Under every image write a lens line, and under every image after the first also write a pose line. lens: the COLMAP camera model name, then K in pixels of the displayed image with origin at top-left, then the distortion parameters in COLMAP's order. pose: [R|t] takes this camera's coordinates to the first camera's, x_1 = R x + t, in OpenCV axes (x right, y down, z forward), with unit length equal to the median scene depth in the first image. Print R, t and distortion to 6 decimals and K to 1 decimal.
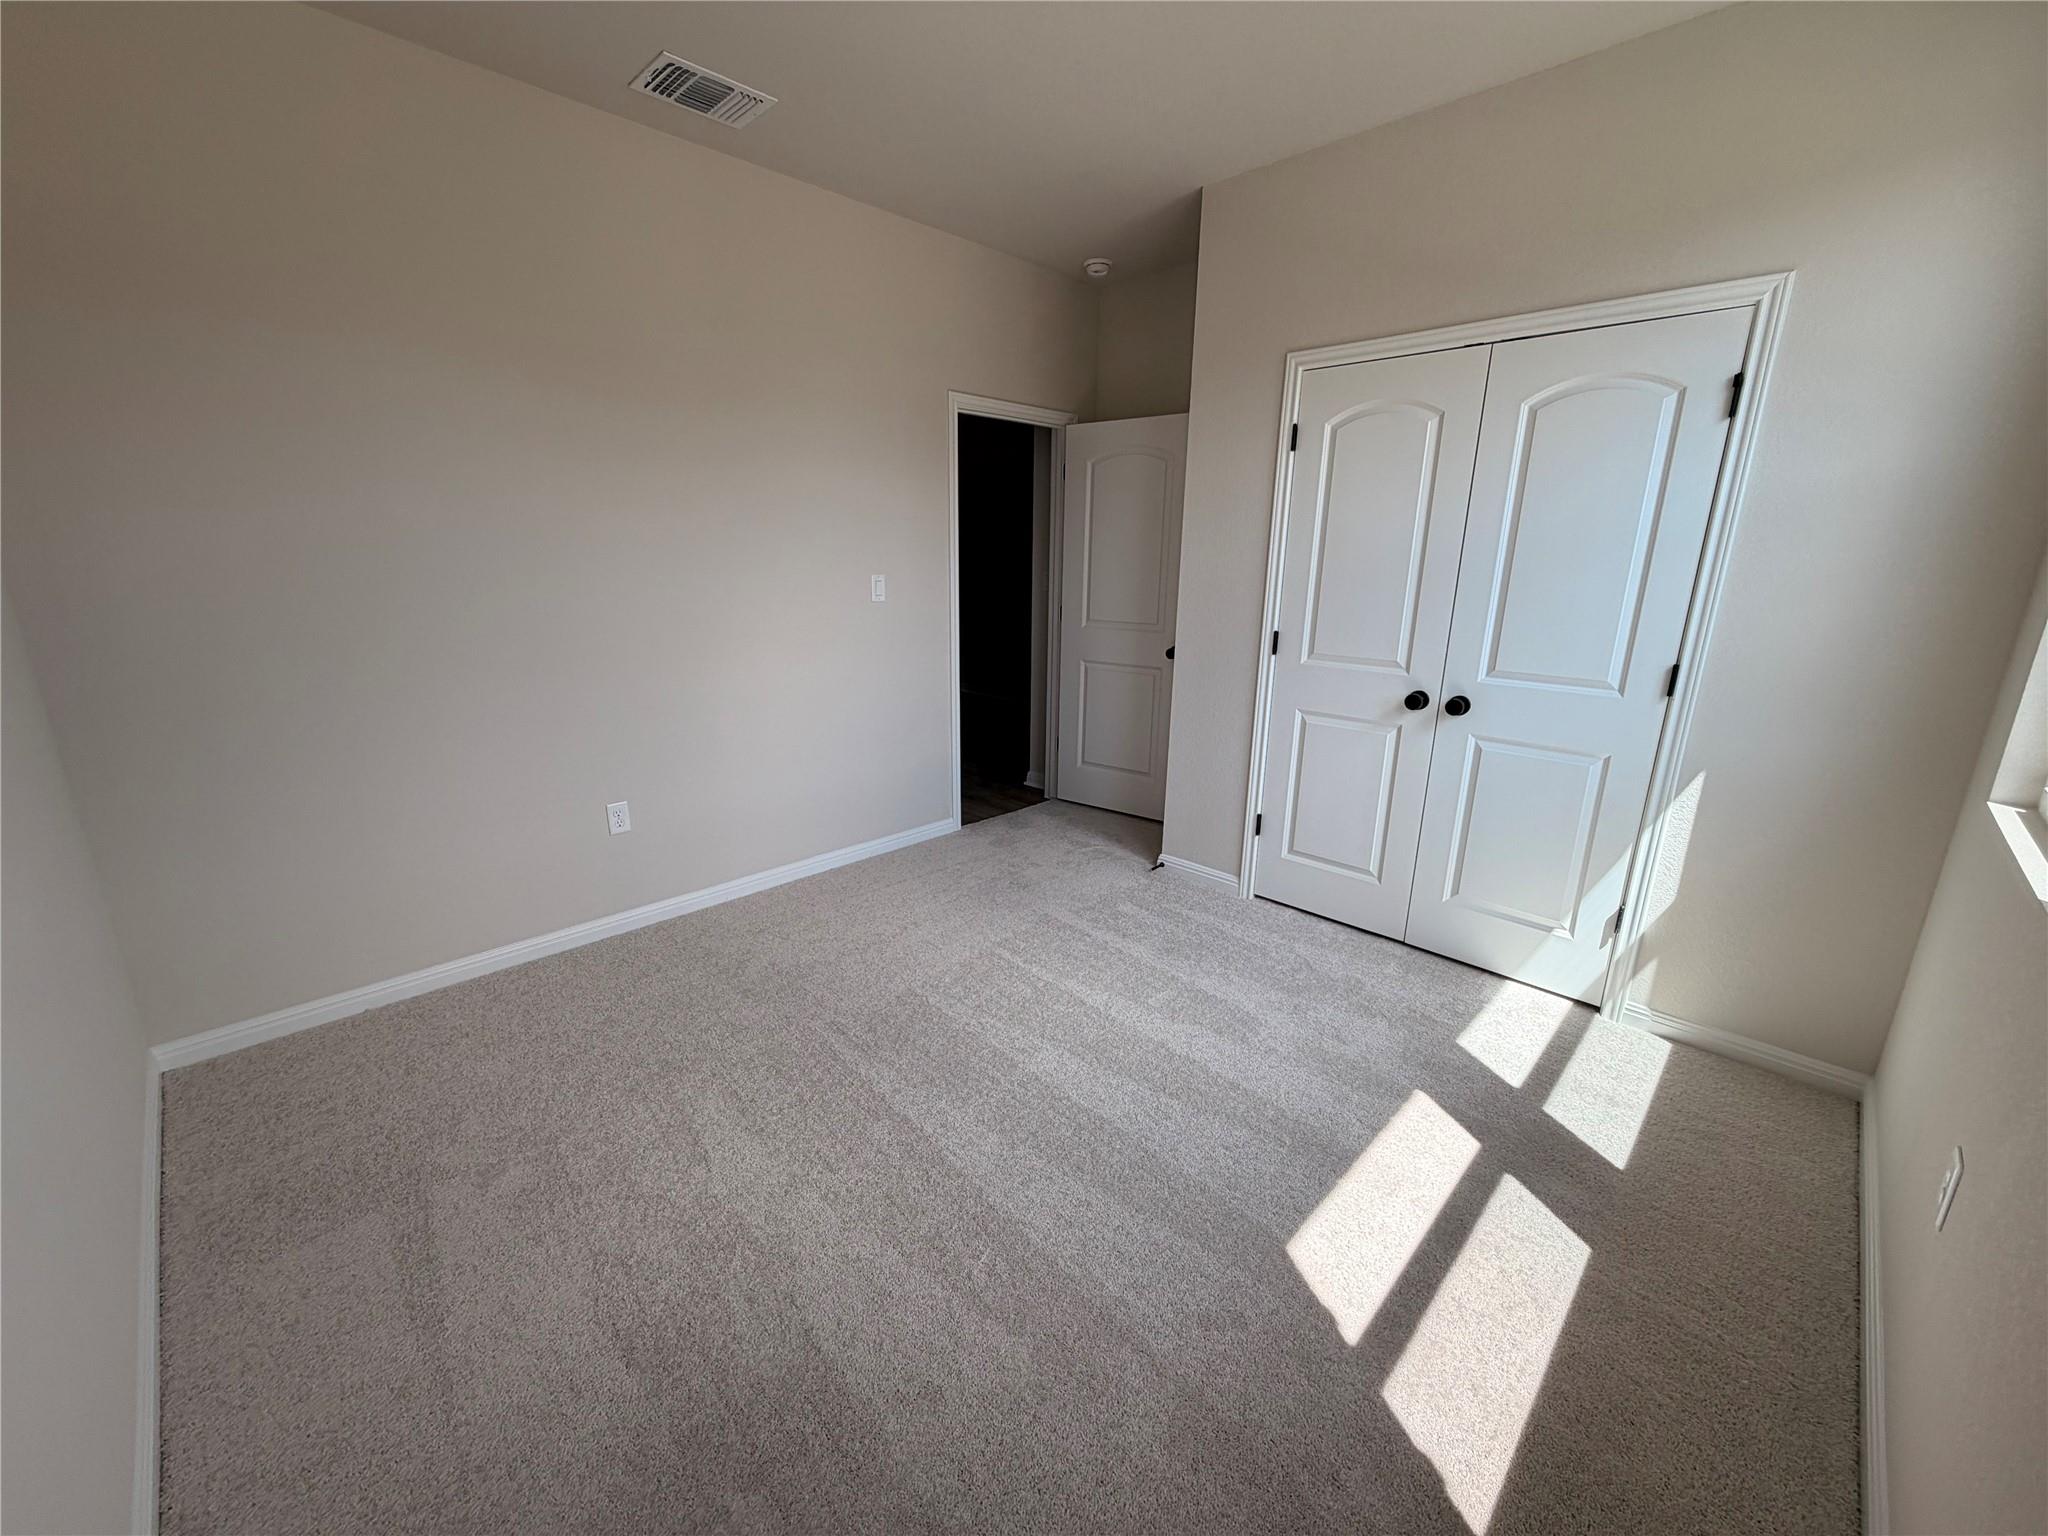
lens RADIAL K [[819.0, 0, 1017.3], [0, 819.0, 769.5], [0, 0, 1]] dist [-0.000661, -0.000246]
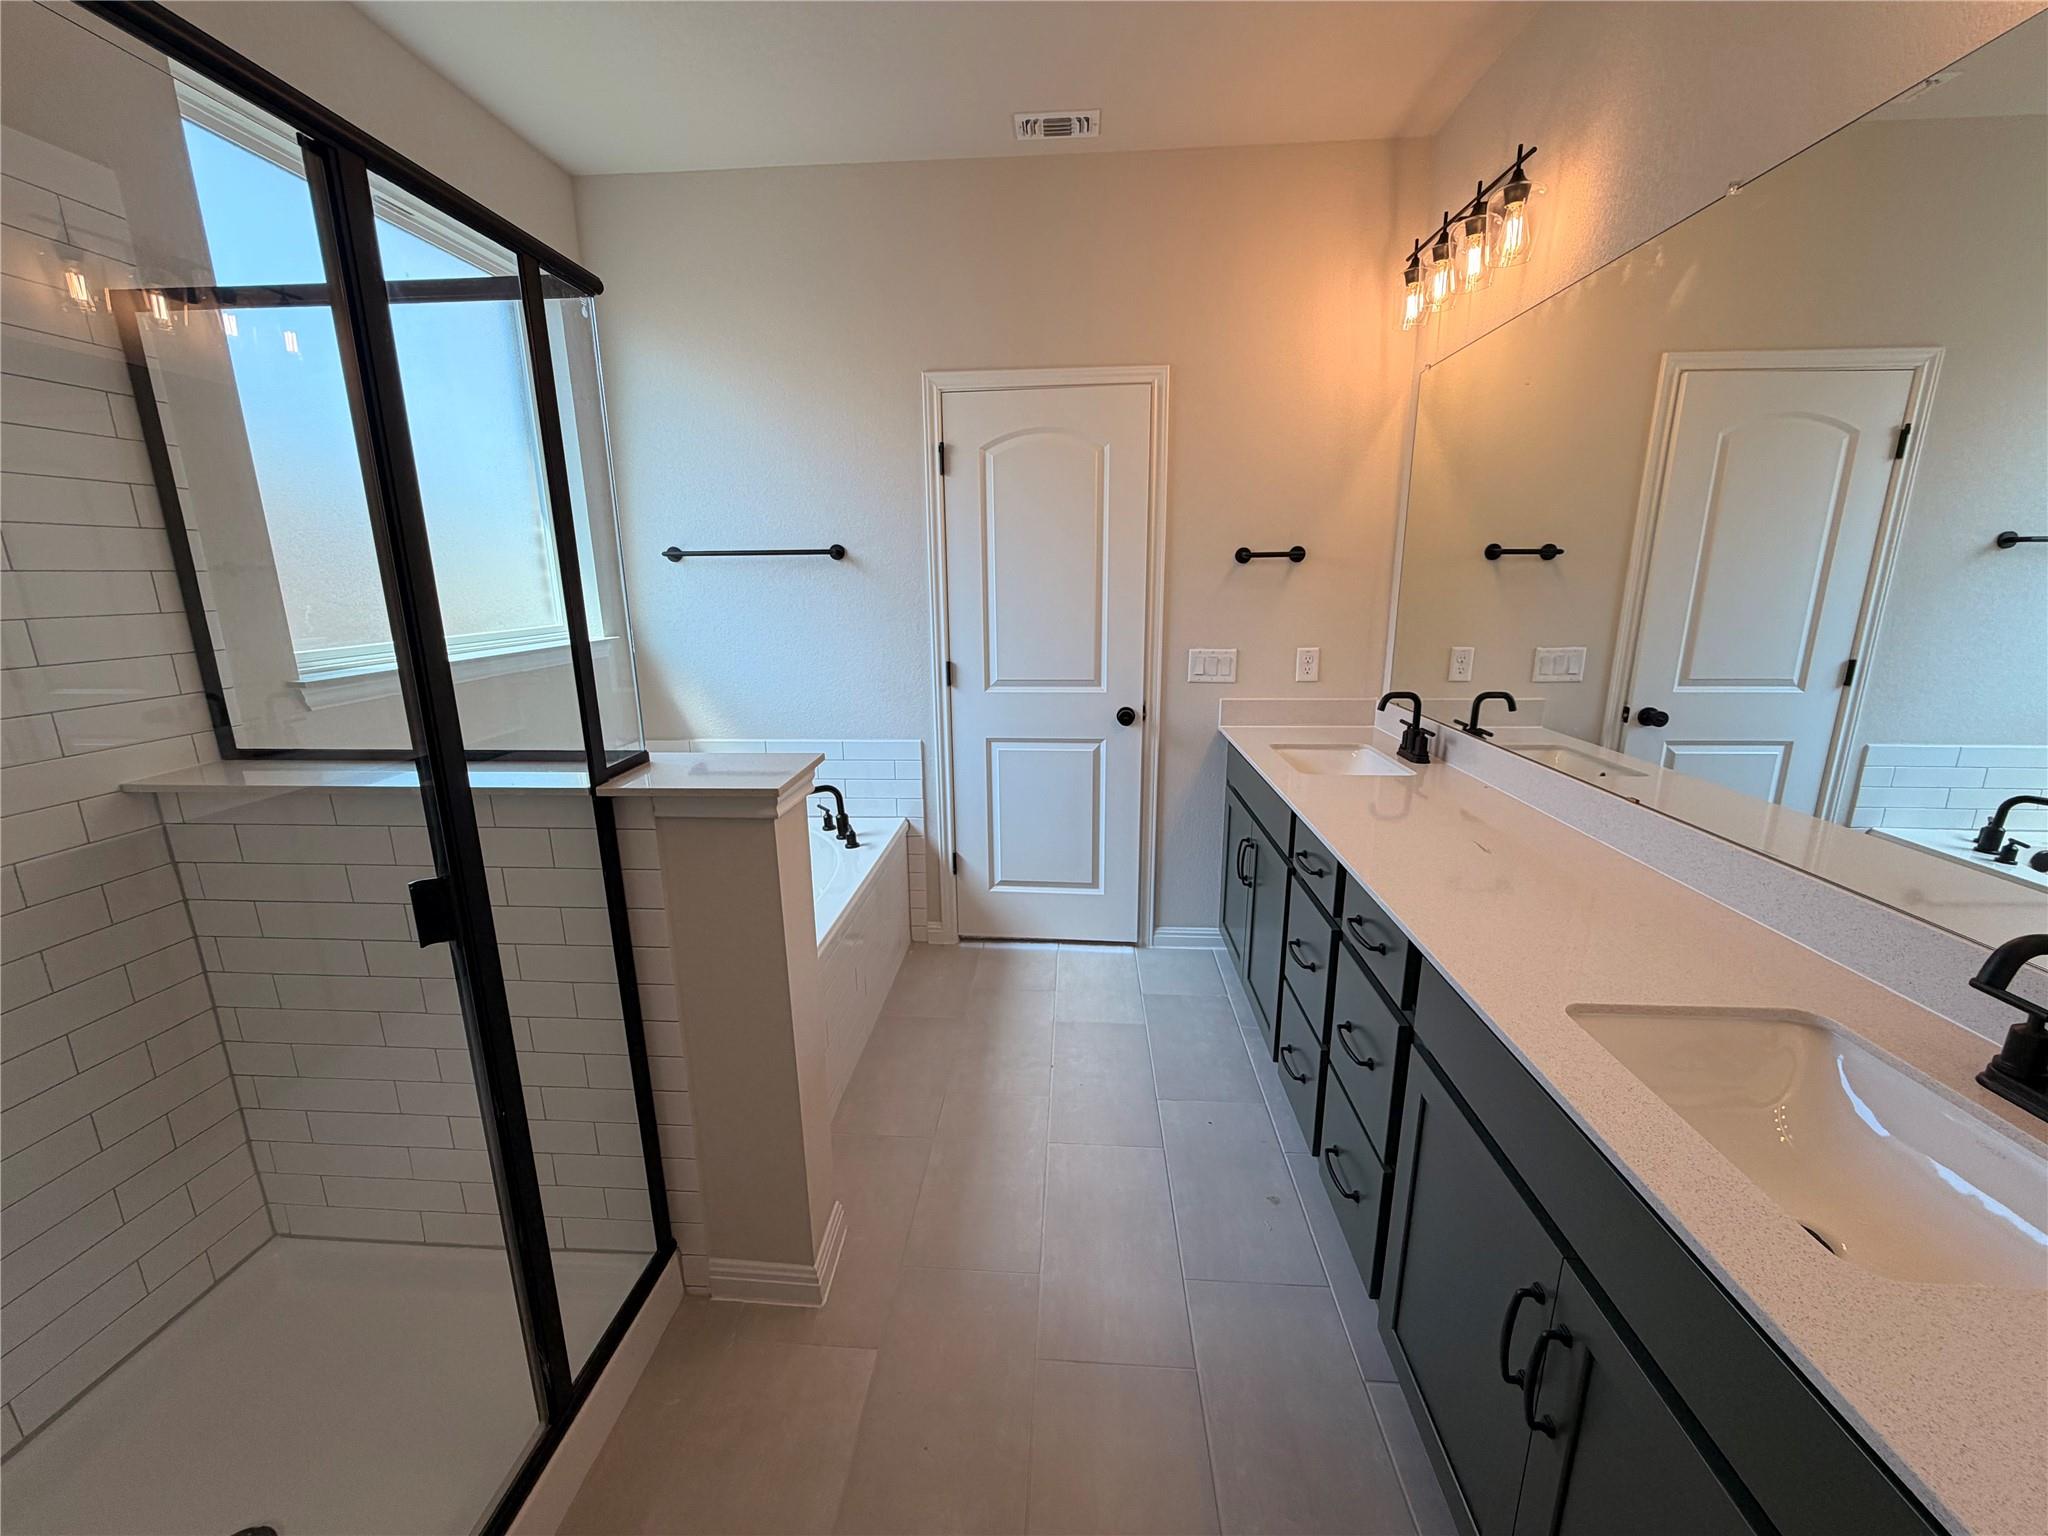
lens RADIAL K [[819.0, 0, 1017.3], [0, 819.0, 769.5], [0, 0, 1]] dist [-0.000661, -0.000246]
pose [[0.758326, -0.174599, 0.628058, -0.864597], [0.194105, 0.980239, 0.038138, -0.240163], [-0.622306, 0.092988, 0.777232, 0.795553]]
